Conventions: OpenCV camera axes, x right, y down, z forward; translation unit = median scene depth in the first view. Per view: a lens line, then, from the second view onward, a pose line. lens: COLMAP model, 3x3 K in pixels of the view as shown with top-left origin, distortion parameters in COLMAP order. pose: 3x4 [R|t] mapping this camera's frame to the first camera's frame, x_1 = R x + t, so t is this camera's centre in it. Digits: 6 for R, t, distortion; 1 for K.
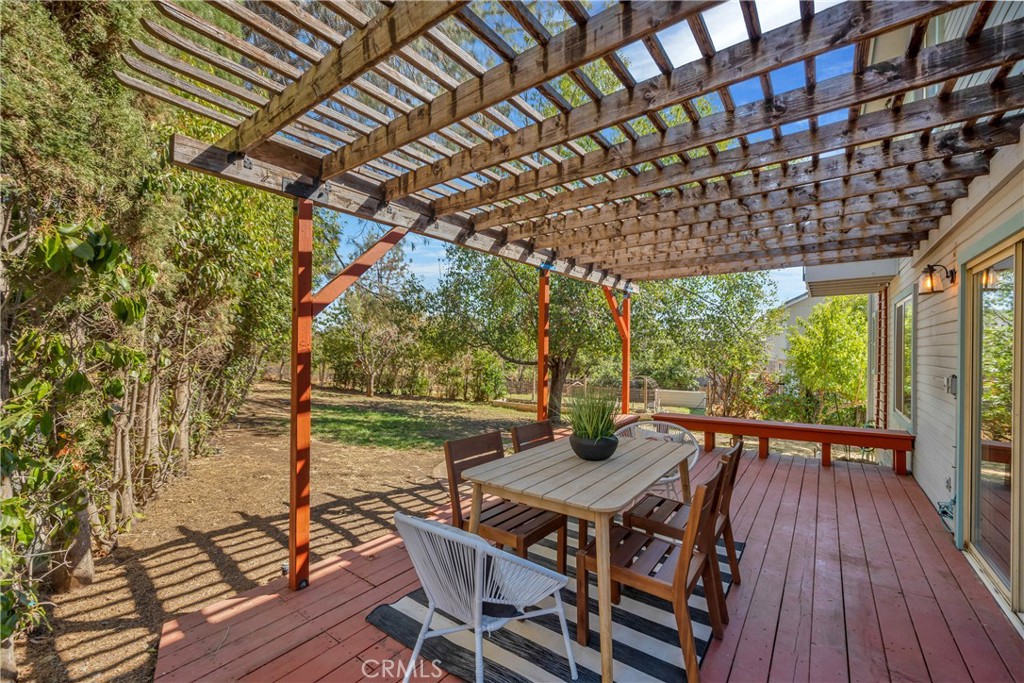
lens RADIAL K [[423.4, 0, 494.0], [0, 423.4, 340.4], [0, 0, 1]] dist [0.000506, 0.000091]
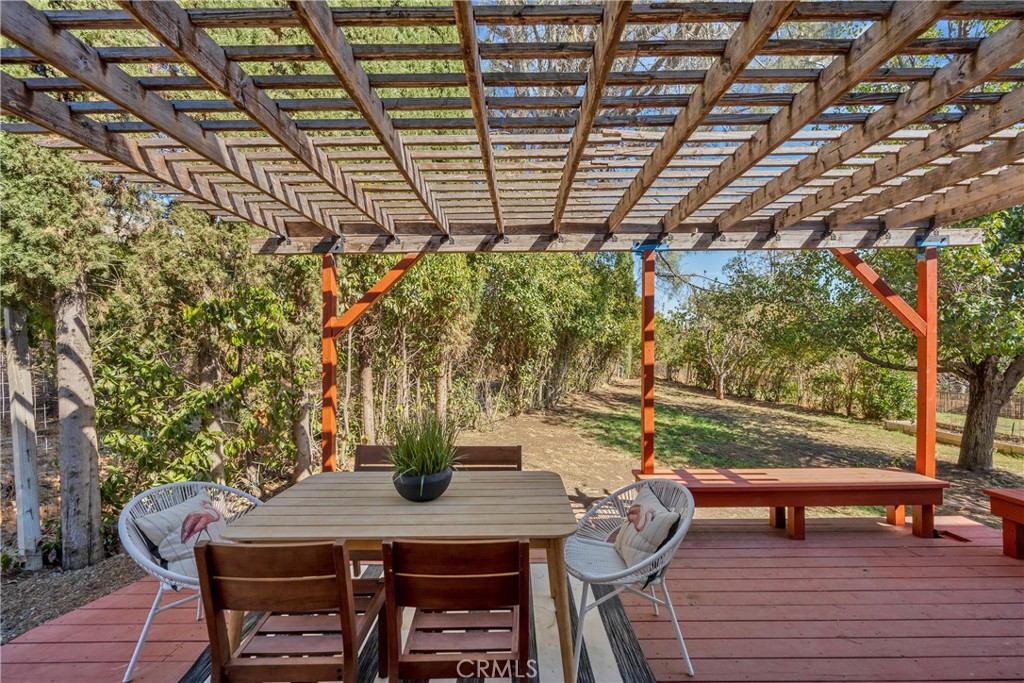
lens RADIAL K [[404.5, 0, 512.0], [0, 404.5, 341.5], [0, 0, 1]] dist [0.000318, -0.000122]
pose [[0.608775, -0.022118, -0.793035, 0.141428], [0.028768, 0.999569, -0.005795, -0.002606], [0.792822, -0.019286, 0.609149, 0.096007]]
